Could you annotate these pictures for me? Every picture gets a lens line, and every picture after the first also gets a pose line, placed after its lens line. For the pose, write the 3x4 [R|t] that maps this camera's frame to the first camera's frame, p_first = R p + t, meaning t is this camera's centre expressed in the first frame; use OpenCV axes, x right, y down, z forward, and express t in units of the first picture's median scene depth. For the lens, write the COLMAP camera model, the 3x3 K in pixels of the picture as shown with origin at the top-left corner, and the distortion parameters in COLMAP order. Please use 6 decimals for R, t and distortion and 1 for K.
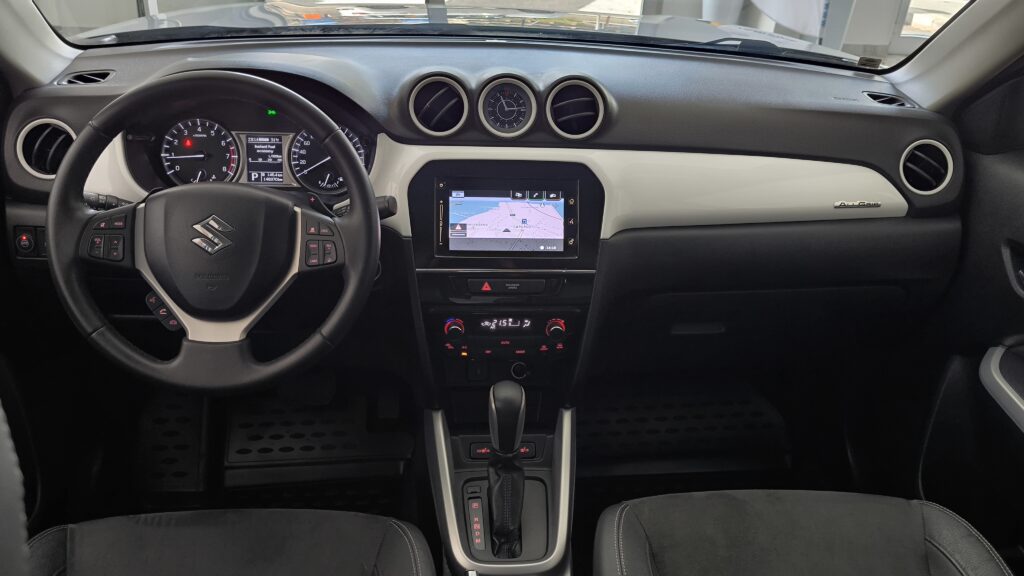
lens RADIAL K [[876.6, 0, 515.8], [0, 876.6, 288.4], [0, 0, 1]] dist [0.049795, -0.046128]
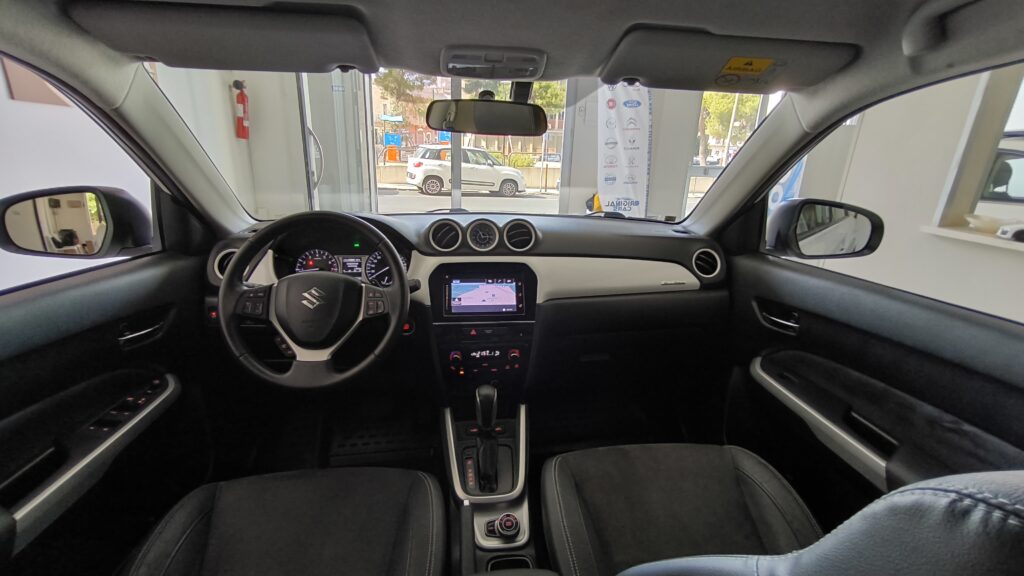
lens RADIAL K [[436.8, 0, 513.9], [0, 436.8, 287.2], [0, 0, 1]] dist [-0.017515, 0.000365]
pose [[0.998924, -0.035837, 0.029438, 0.025071], [0.041156, 0.977594, -0.206437, 0.093987], [-0.021381, 0.207427, 0.978017, 0.116924]]
